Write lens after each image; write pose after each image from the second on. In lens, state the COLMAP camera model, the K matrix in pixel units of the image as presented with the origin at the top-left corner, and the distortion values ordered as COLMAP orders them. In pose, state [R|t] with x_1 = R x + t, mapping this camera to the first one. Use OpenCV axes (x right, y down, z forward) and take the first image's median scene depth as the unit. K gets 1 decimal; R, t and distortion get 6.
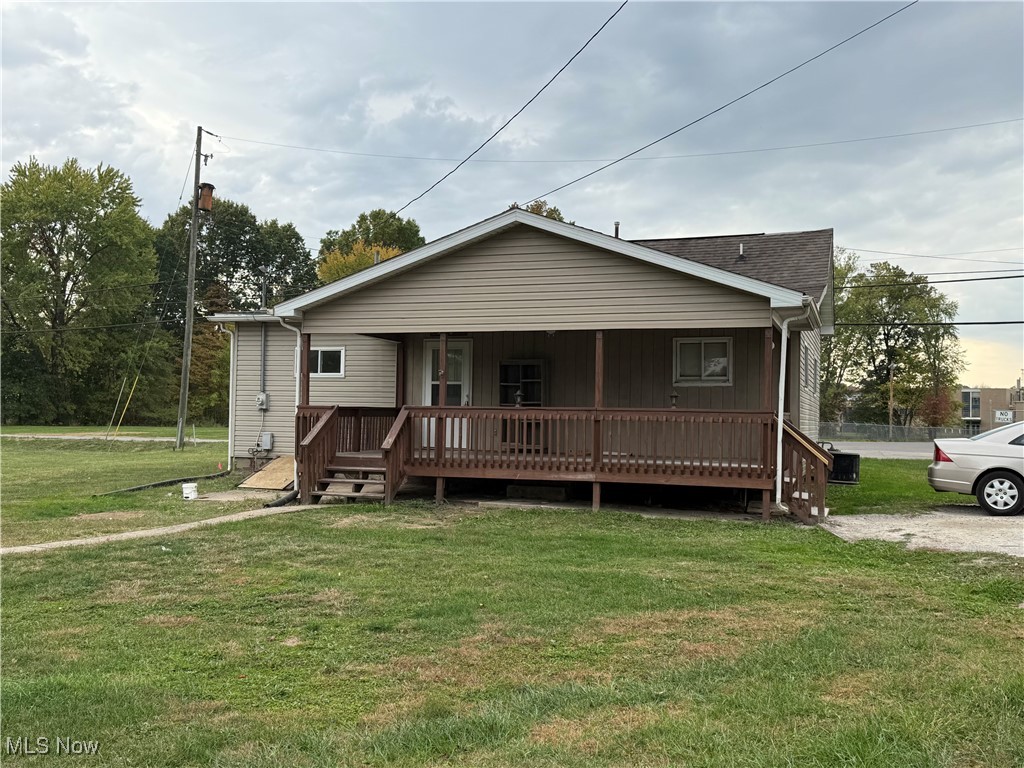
lens RADIAL K [[1027.6, 0, 512.0], [0, 1027.6, 384.0], [0, 0, 1]] dist [0.009953, -0.001547]
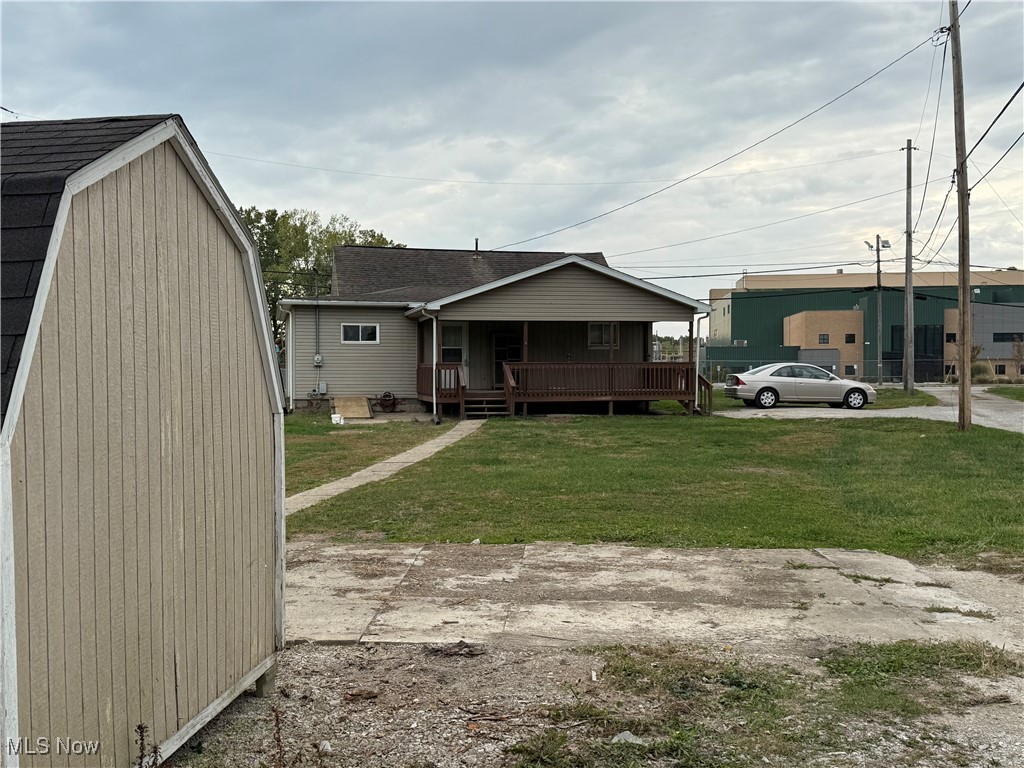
lens RADIAL K [[1075.6, 0, 512.0], [0, 1075.6, 384.0], [0, 0, 1]] dist [0.016376, 0.008083]
pose [[0.825764, -0.025703, 0.563430, -0.924391], [-0.002249, 0.998803, 0.048860, -0.026148], [-0.564011, -0.041614, 0.824718, -0.428621]]
